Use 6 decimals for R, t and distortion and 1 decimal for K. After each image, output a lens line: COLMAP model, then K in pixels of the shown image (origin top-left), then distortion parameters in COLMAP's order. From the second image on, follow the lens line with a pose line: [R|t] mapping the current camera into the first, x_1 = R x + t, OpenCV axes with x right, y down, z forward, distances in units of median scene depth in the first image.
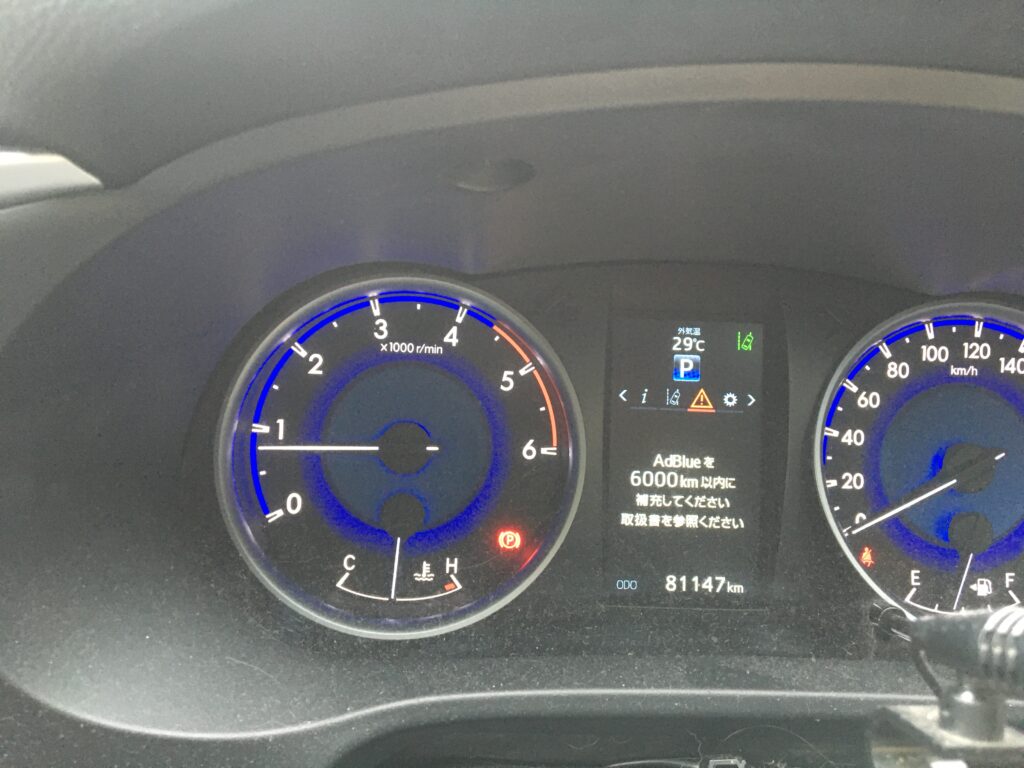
lens RADIAL K [[885.0, 0, 512.0], [0, 885.0, 384.0], [0, 0, 1]] dist [0.090761, -0.172018]
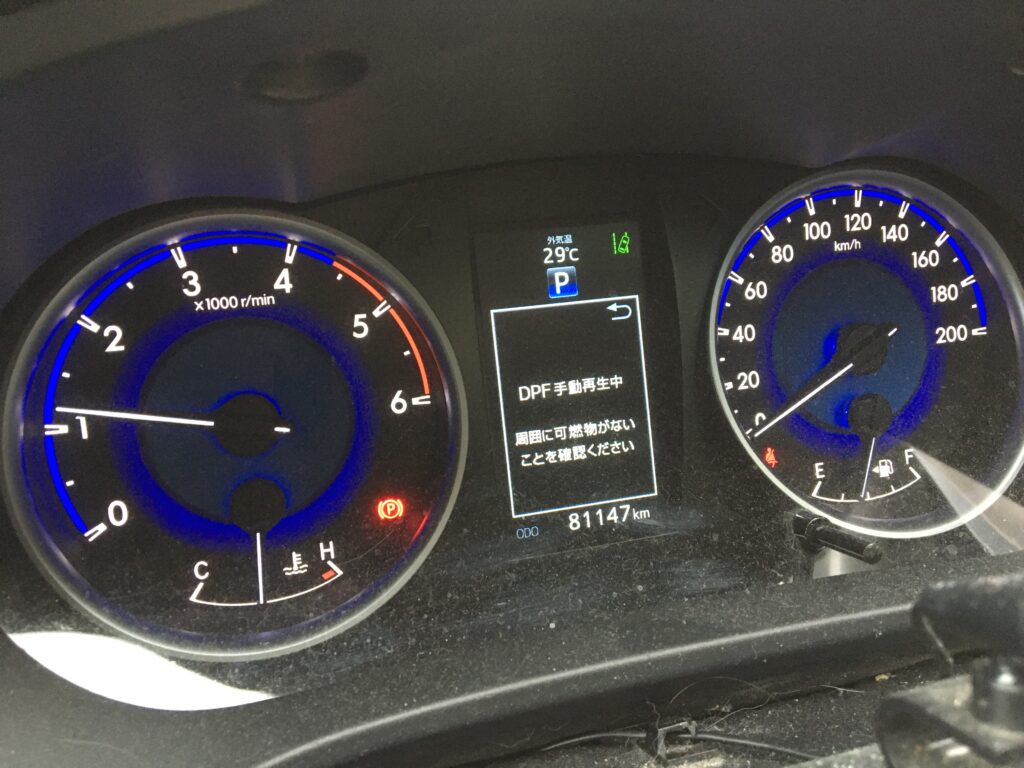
lens RADIAL K [[885.0, 0, 512.0], [0, 885.0, 384.0], [0, 0, 1]] dist [0.090761, -0.172018]
pose [[0.974234, -0.149125, 0.169206, -0.015484], [0.128436, 0.983514, 0.127298, -0.038116], [-0.185399, -0.102286, 0.977325, 0.147329]]
